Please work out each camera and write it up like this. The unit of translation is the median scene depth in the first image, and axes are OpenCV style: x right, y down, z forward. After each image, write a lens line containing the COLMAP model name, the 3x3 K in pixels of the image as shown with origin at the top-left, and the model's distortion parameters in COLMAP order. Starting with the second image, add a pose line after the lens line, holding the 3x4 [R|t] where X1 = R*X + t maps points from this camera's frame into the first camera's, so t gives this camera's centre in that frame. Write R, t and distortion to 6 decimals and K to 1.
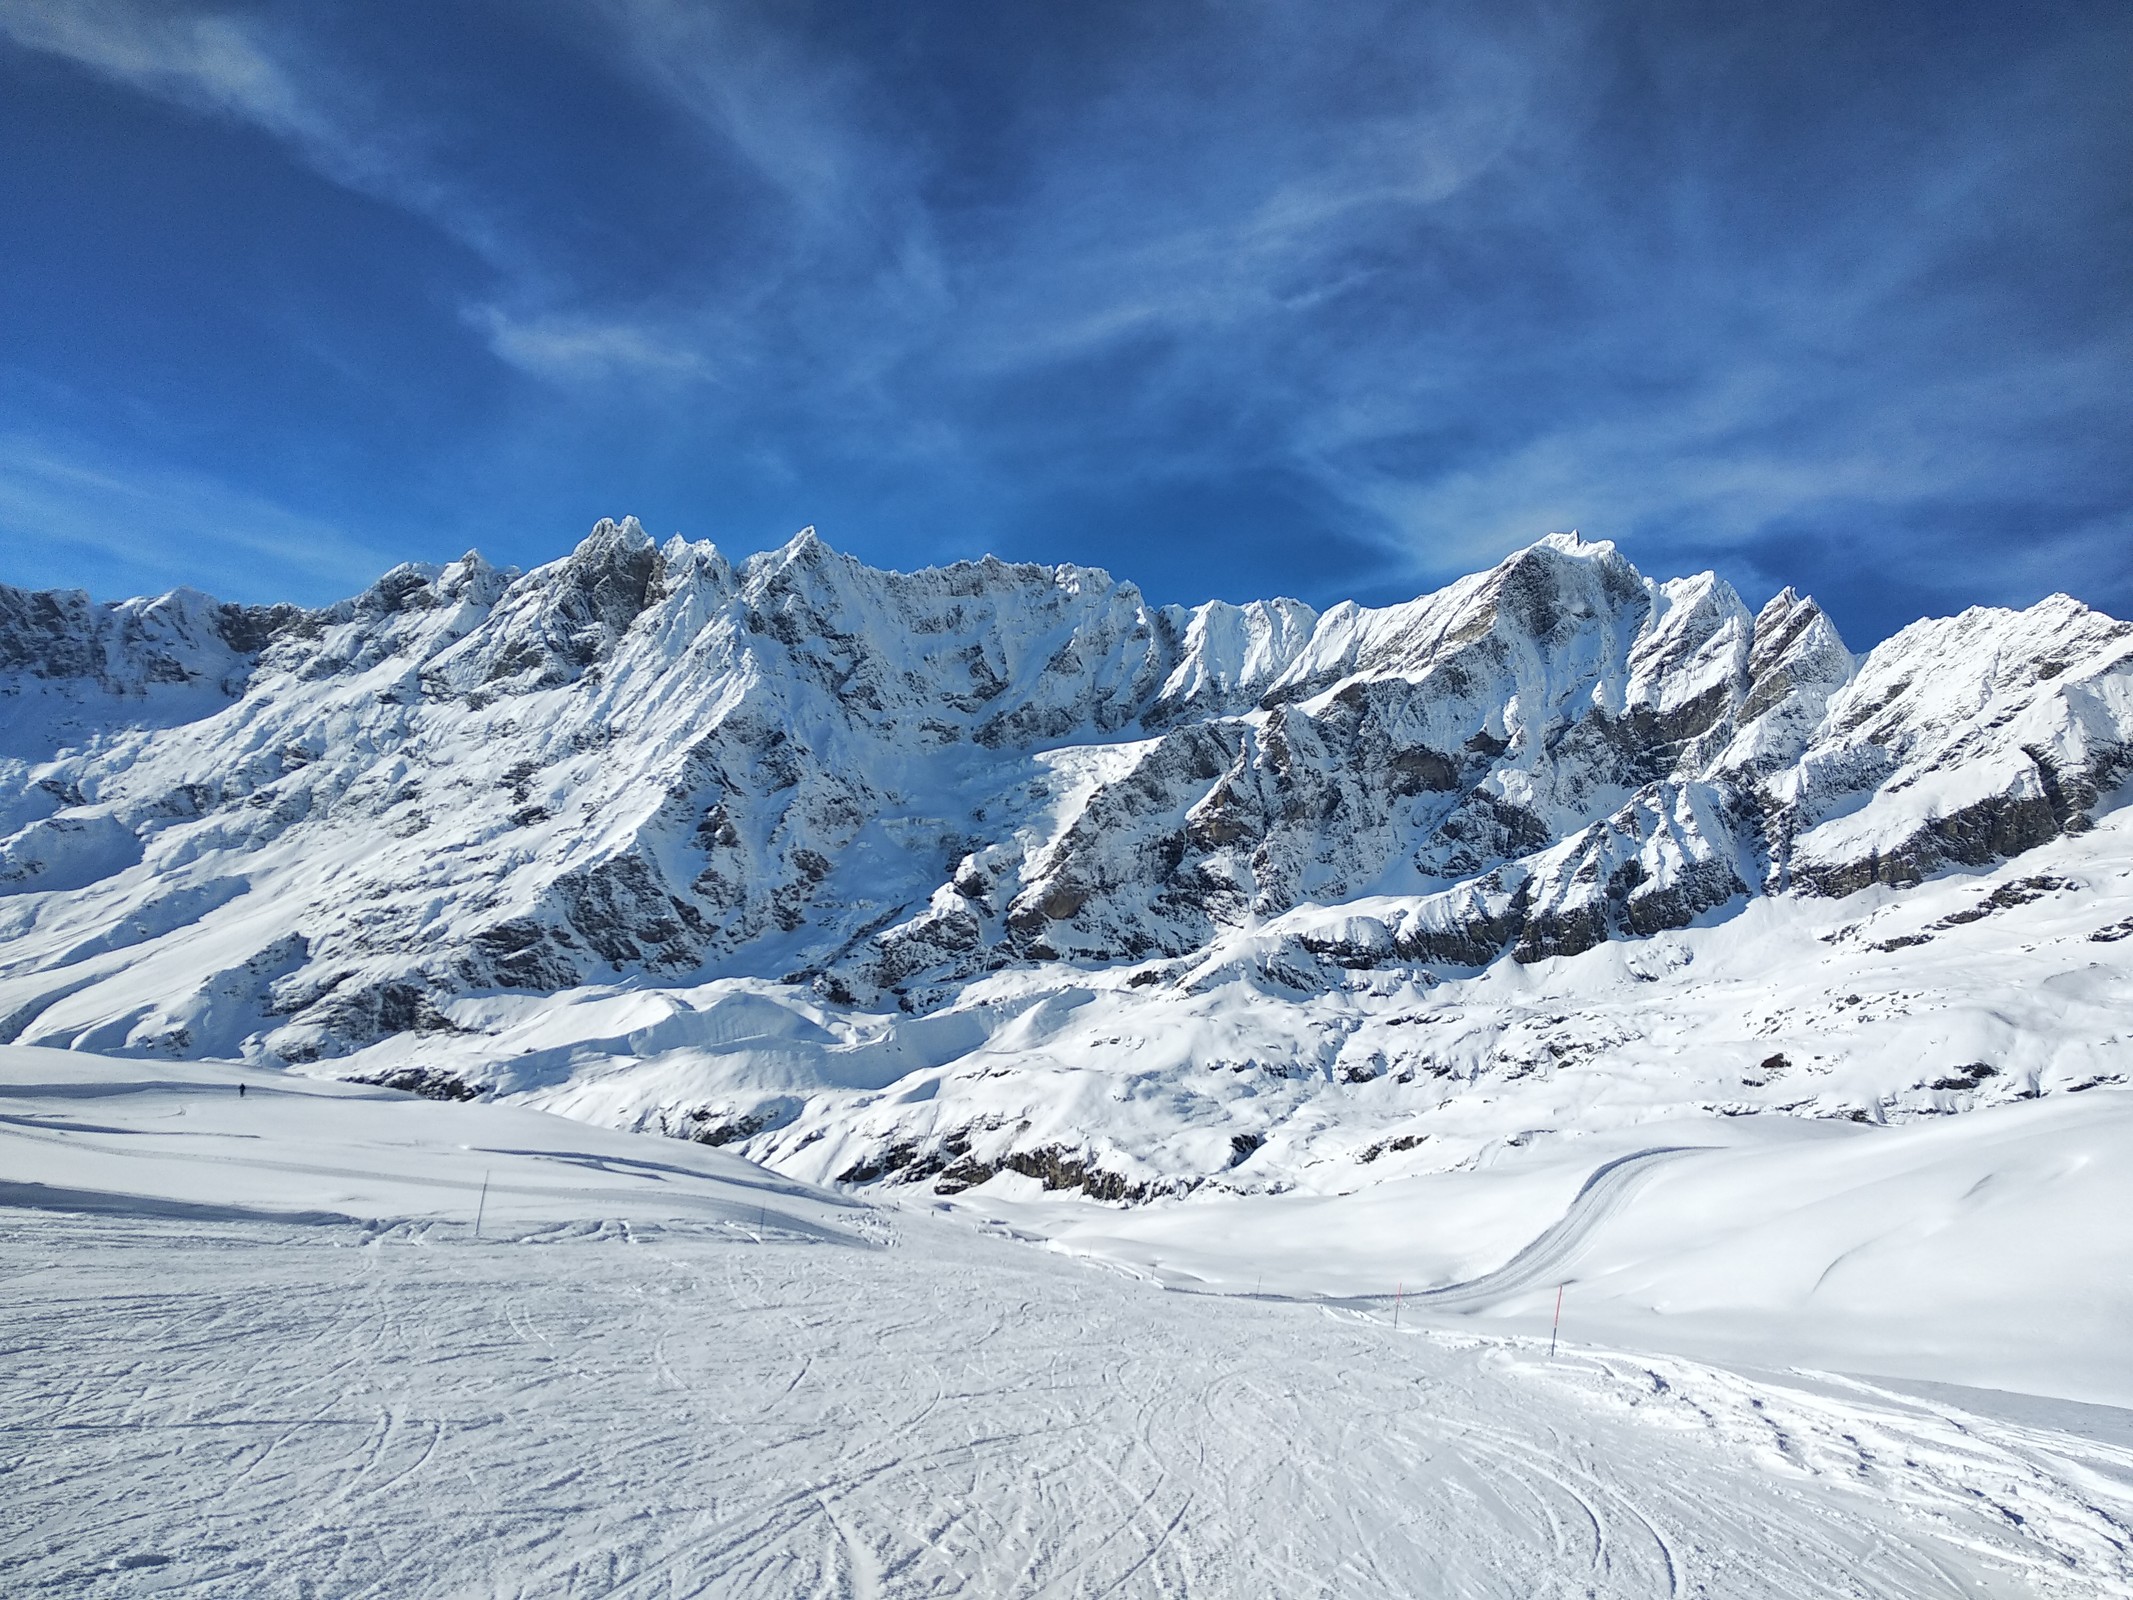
lens RADIAL K [[1593.6, 0, 1131.0], [0, 1593.6, 840.3], [0, 0, 1]] dist [0.068443, -0.076143]
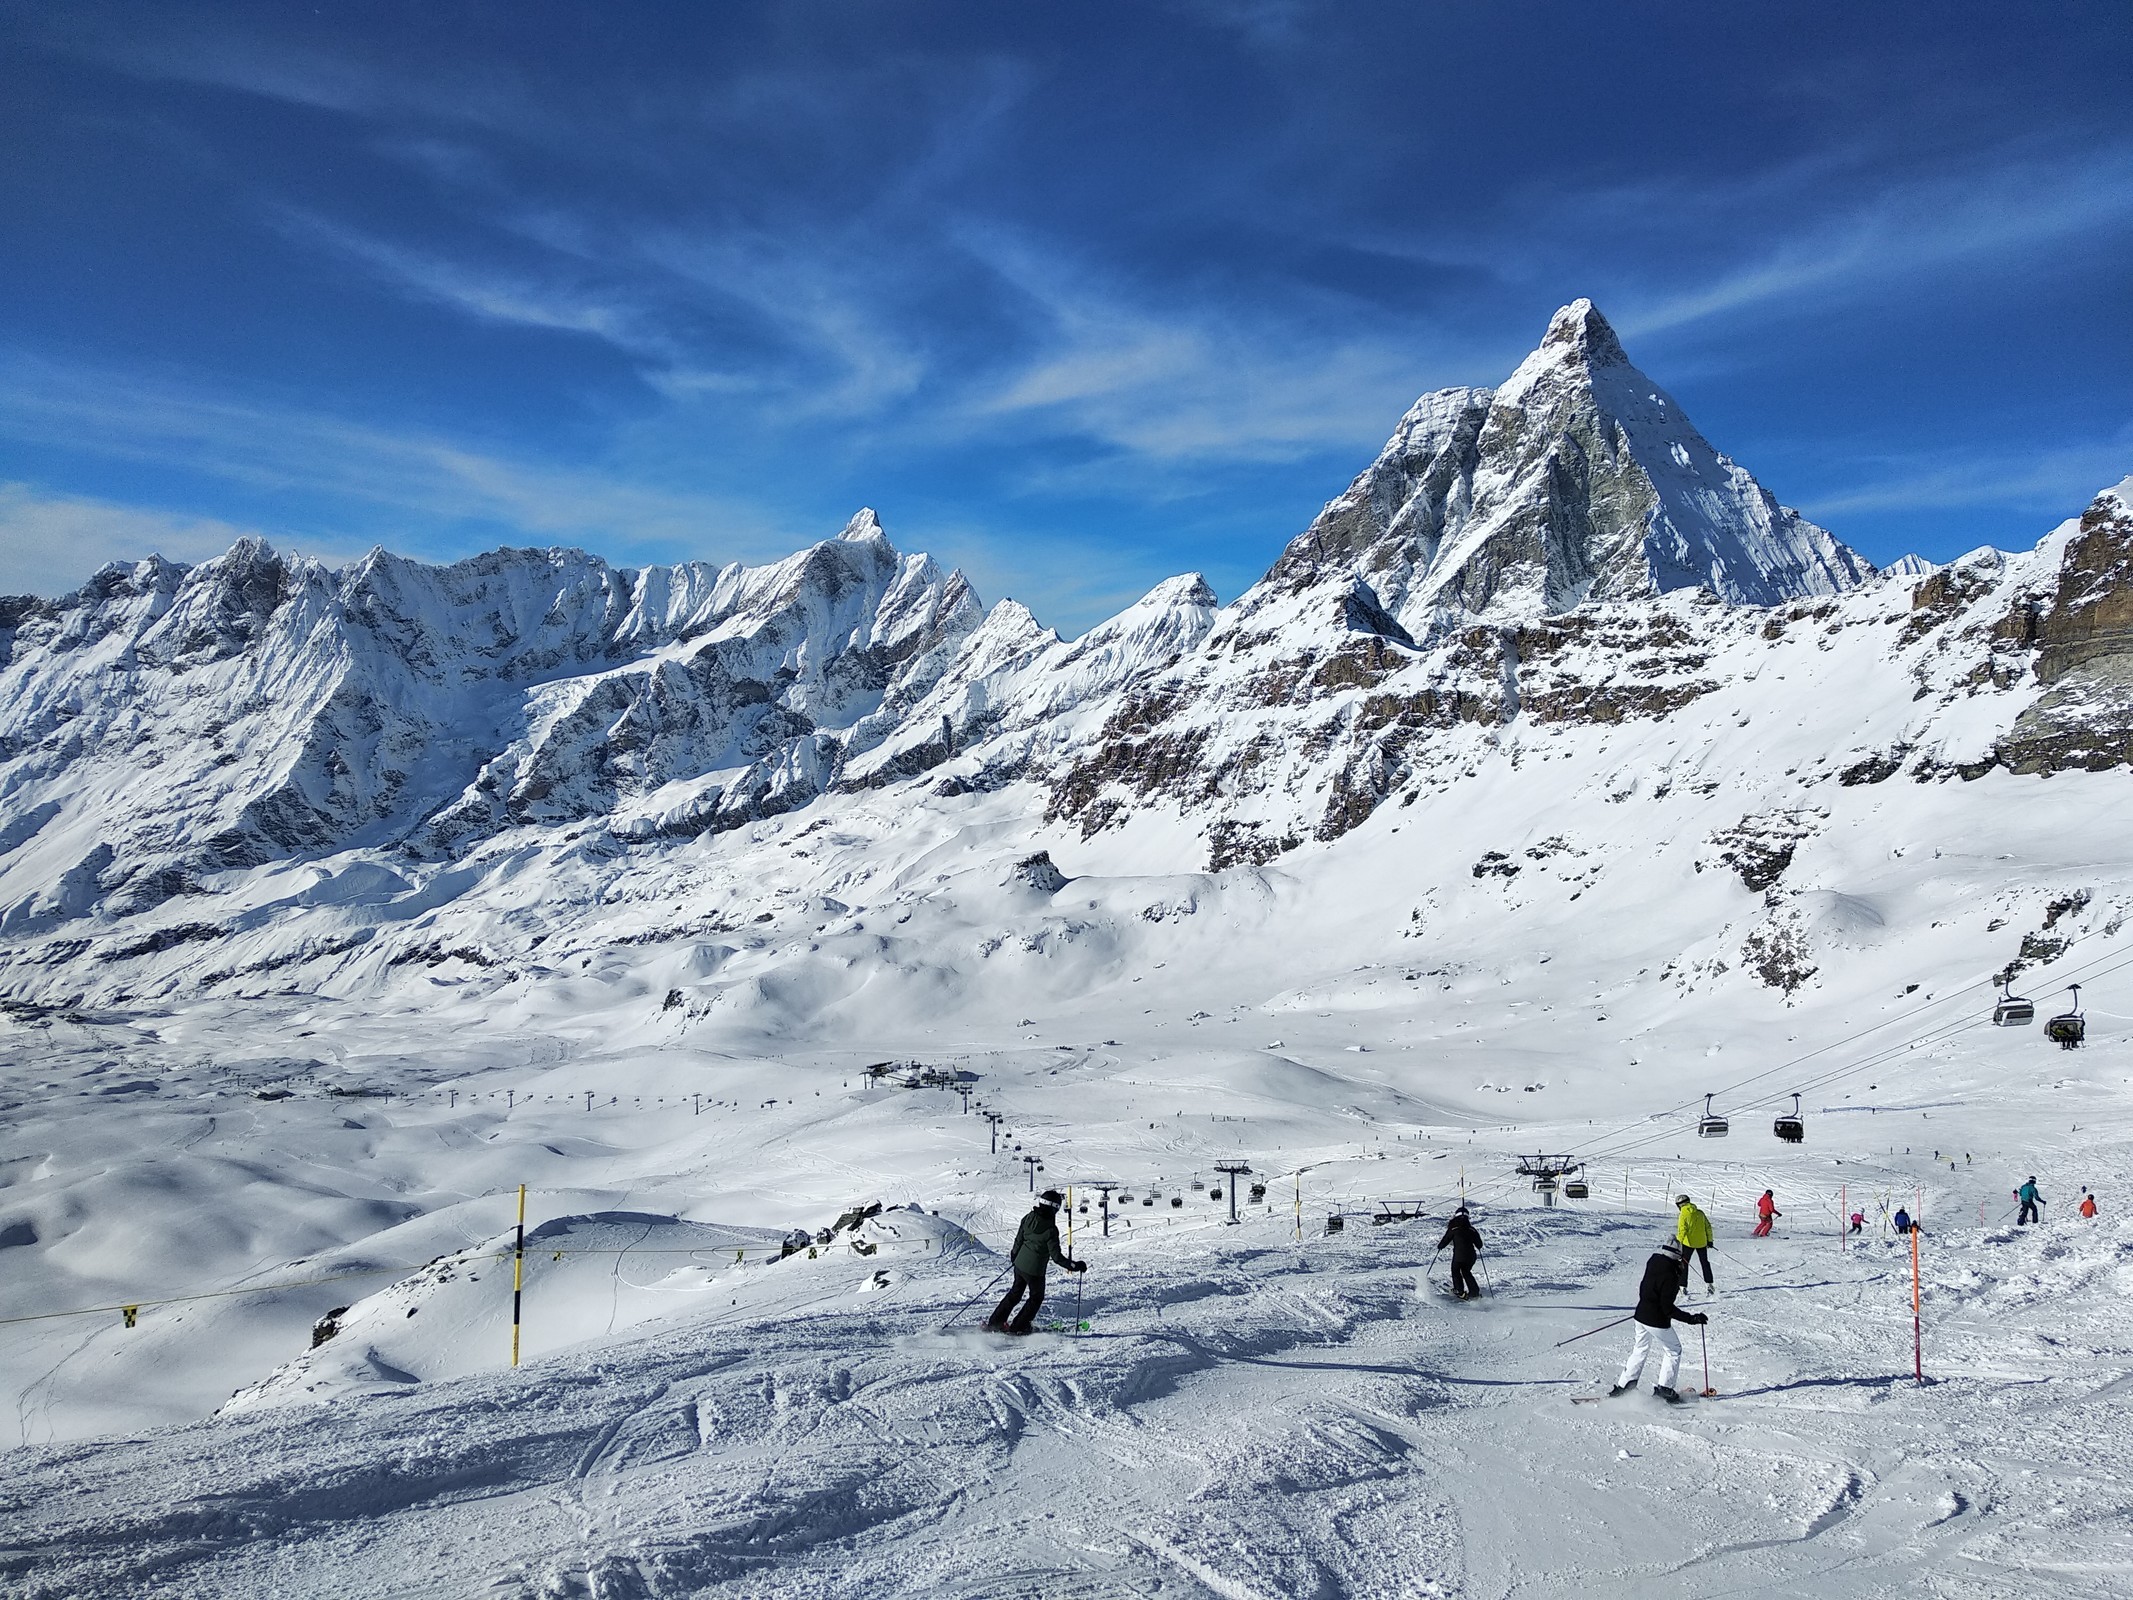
lens RADIAL K [[1618.5, 0, 1107.5], [0, 1618.5, 814.0], [0, 0, 1]] dist [0.002170, -0.009380]
pose [[0.987608, -0.081184, 0.134312, 0.330147], [0.054558, 0.980033, 0.191204, -0.239094], [-0.147153, -0.181507, 0.972317, -0.858384]]
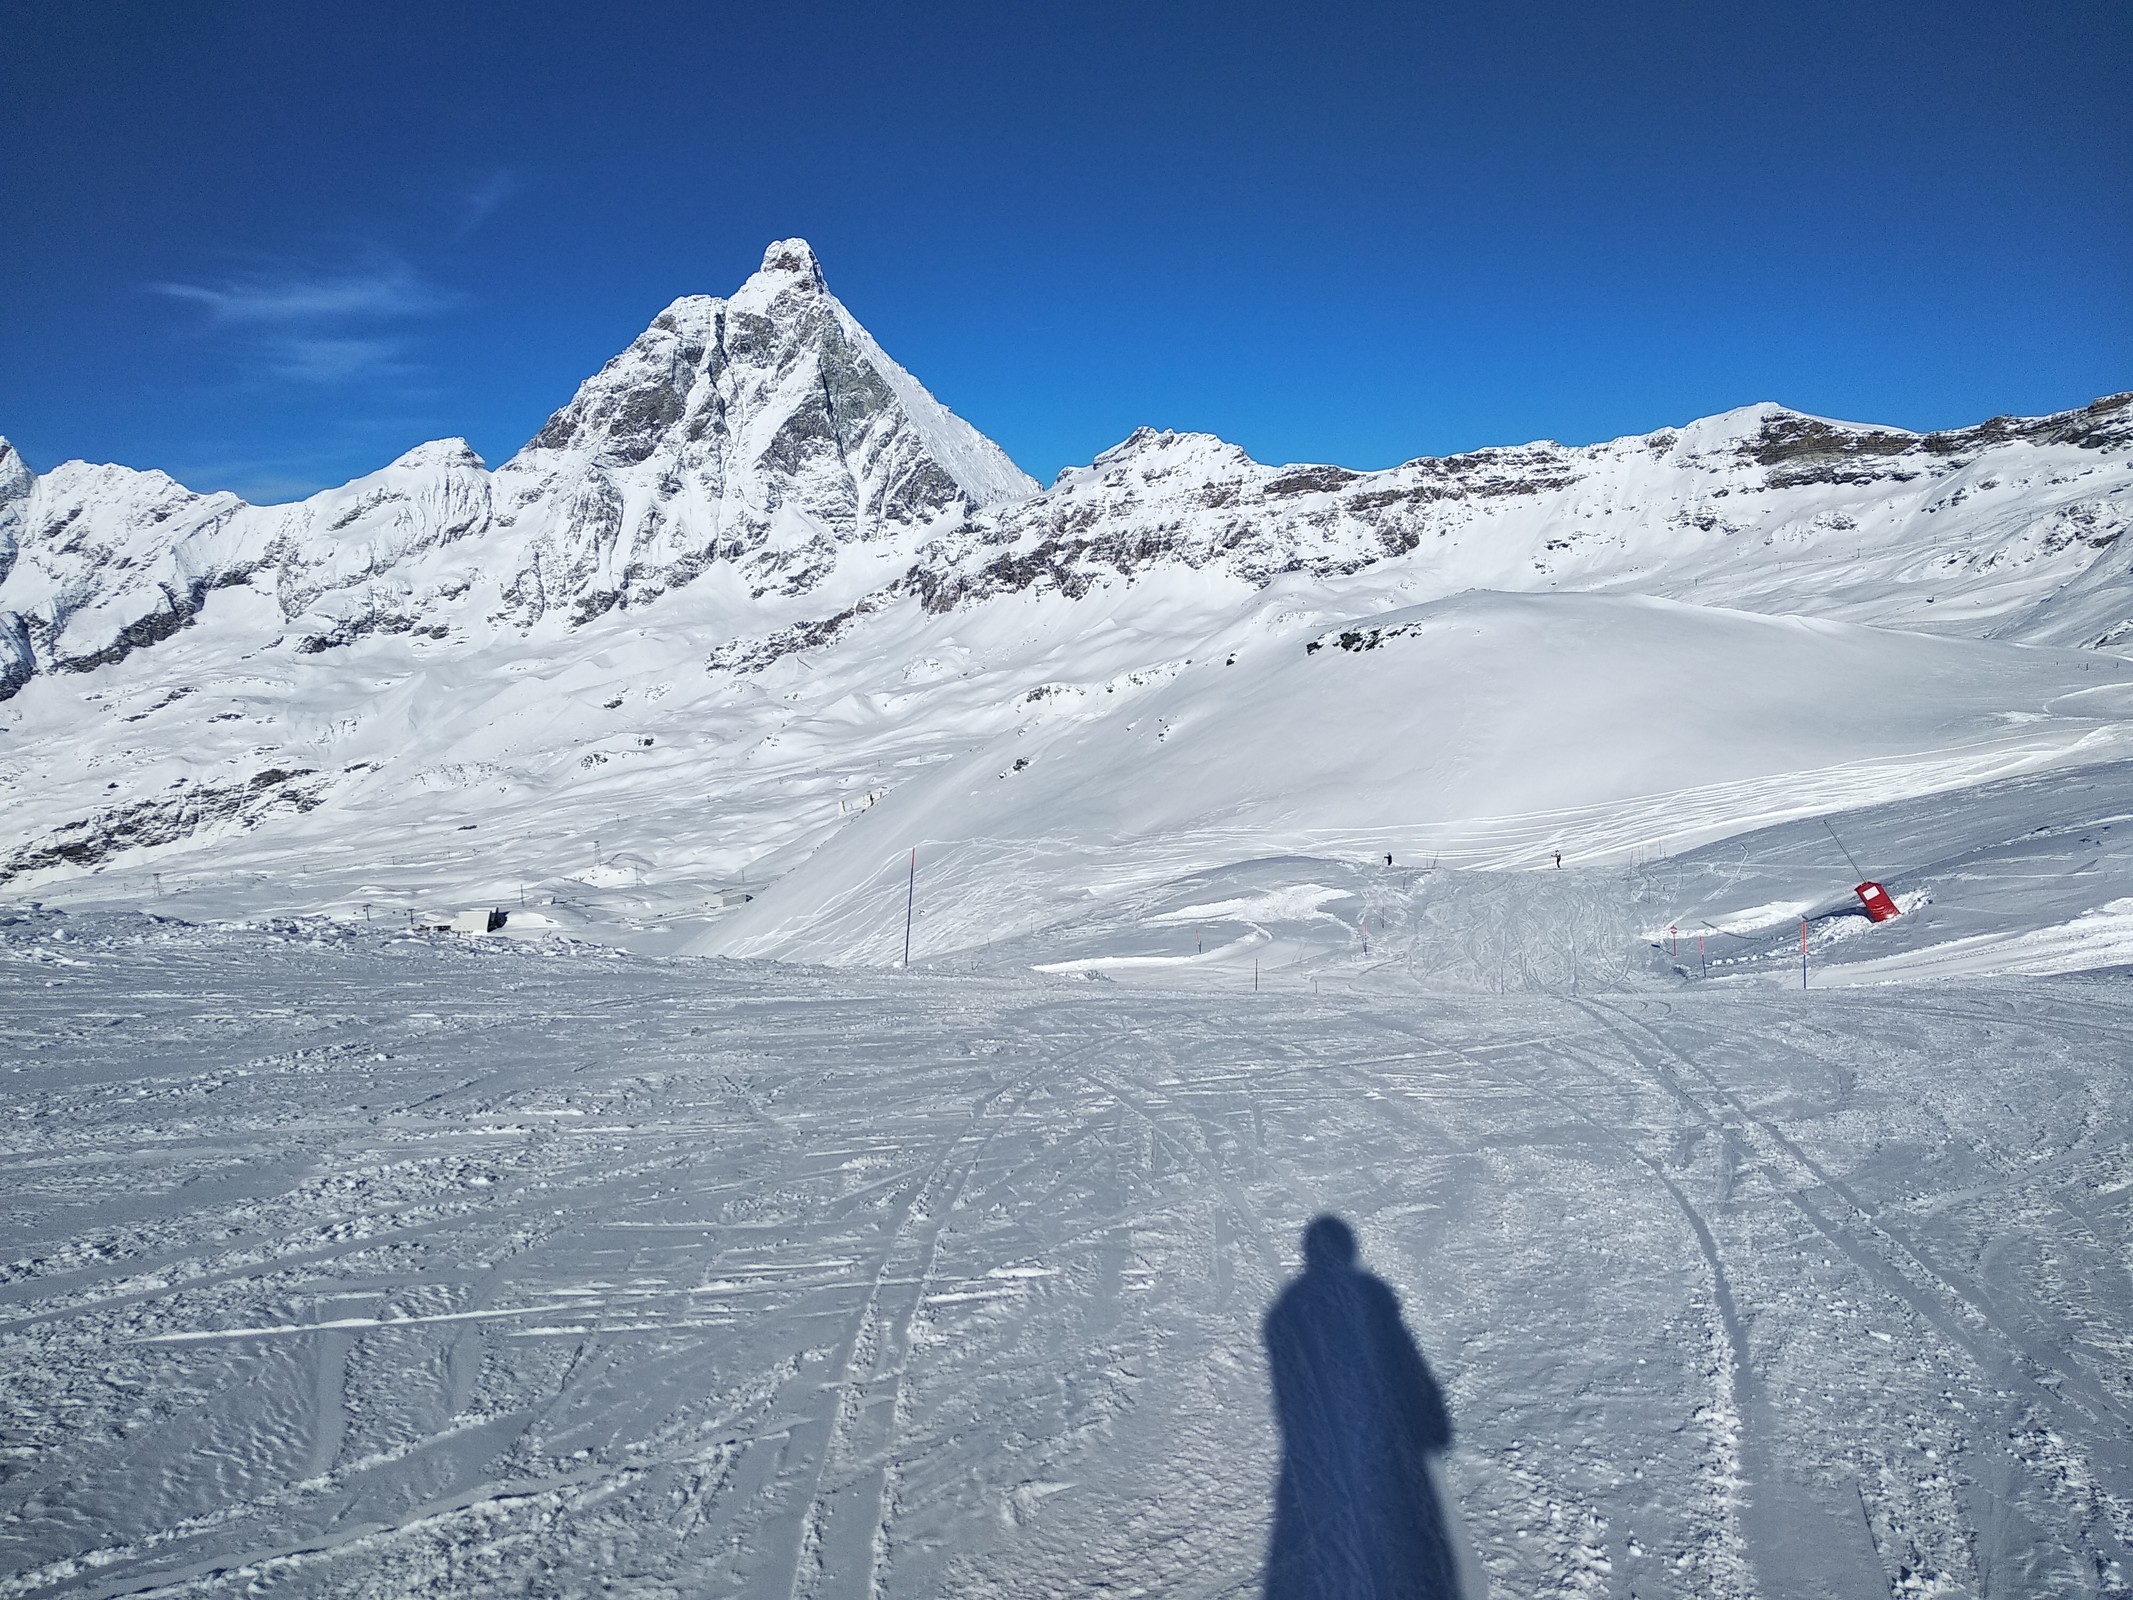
lens RADIAL K [[1595.4, 0, 1066.5], [0, 1595.4, 800.0], [0, 0, 1]] dist [0.058152, -0.064765]
pose [[0.511524, -0.222128, 0.830061, -0.459668], [-0.013756, 0.963768, 0.266386, -0.256429], [-0.859159, -0.147682, 0.489935, -0.766590]]
